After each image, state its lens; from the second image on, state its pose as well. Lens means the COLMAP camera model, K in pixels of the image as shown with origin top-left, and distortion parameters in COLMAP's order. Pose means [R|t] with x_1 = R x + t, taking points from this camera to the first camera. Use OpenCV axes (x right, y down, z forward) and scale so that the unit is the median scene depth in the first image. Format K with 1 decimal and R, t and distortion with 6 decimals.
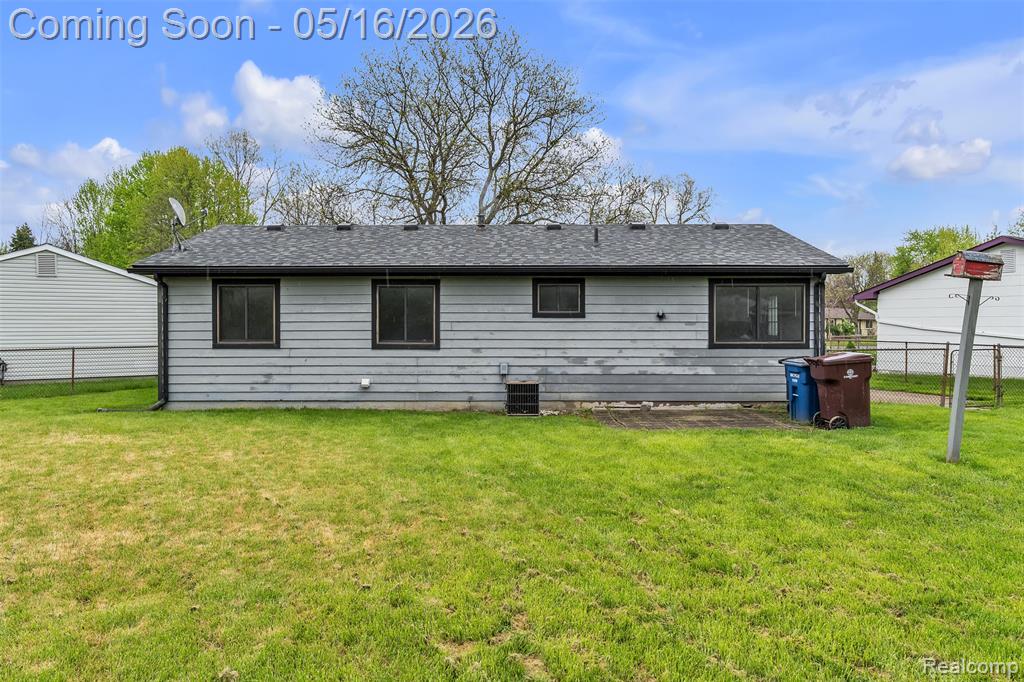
lens RADIAL K [[710.5, 0, 507.2], [0, 710.5, 340.0], [0, 0, 1]] dist [-0.001014, -0.000408]
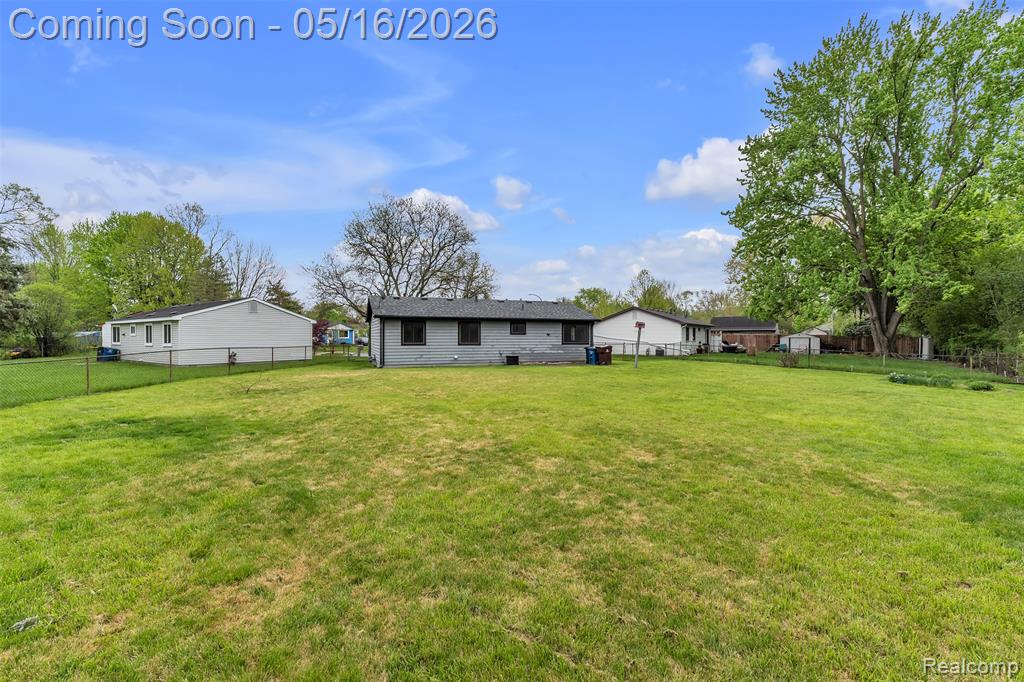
lens RADIAL K [[430.7, 0, 515.5], [0, 430.7, 342.9], [0, 0, 1]] dist [0.001047, 0.000097]
pose [[0.928571, -0.004072, 0.371133, -0.623613], [0.005317, 0.999983, -0.002332, 0.007748], [-0.371117, 0.004139, 0.928577, -0.711094]]
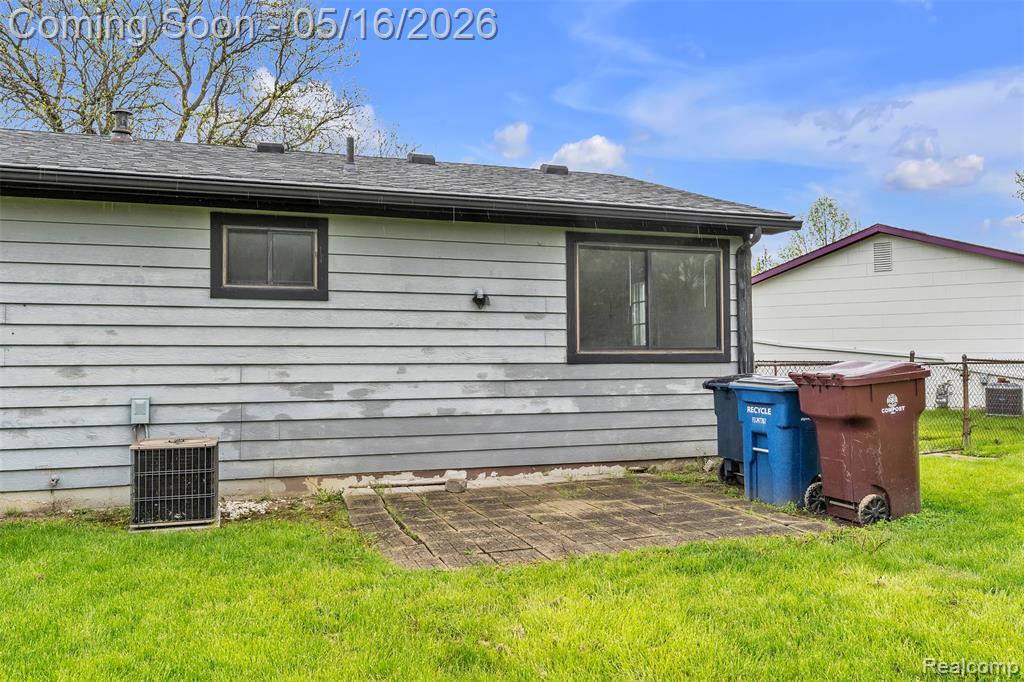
lens RADIAL K [[786.4, 0, 512.0], [0, 786.4, 341.0], [0, 0, 1]] dist [0.000100, 0.000233]
pose [[0.944367, 0.003634, 0.328875, 0.052613], [0.010889, 0.999045, -0.042307, 0.019660], [-0.328714, 0.043534, 0.943425, 0.460609]]
